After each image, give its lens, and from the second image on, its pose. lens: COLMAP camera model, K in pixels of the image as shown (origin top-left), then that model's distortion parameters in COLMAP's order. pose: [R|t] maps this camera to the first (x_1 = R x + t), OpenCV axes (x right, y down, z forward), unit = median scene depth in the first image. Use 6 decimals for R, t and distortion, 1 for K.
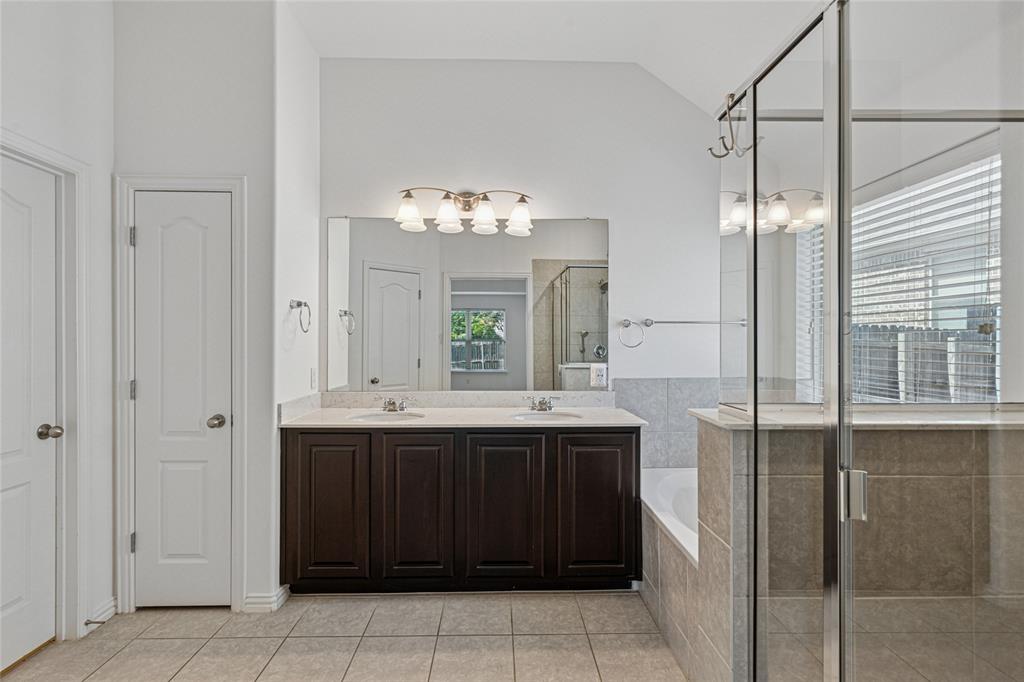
lens RADIAL K [[494.3, 0, 512.2], [0, 494.3, 340.1], [0, 0, 1]] dist [0.003359, 0.000197]
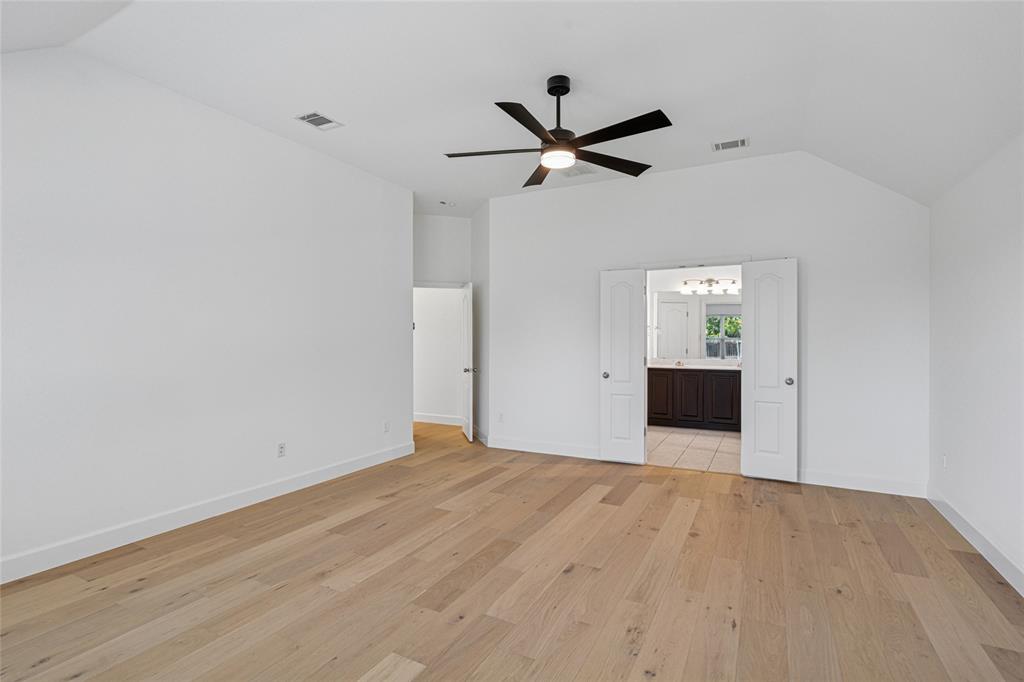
lens RADIAL K [[494.3, 0, 513.7], [0, 494.3, 341.2], [0, 0, 1]] dist [0.003359, 0.000197]
pose [[0.875378, -0.004568, -0.483417, 0.243520], [0.007446, 0.999964, 0.004033, -0.006668], [0.483381, -0.007130, 0.875381, -1.638897]]
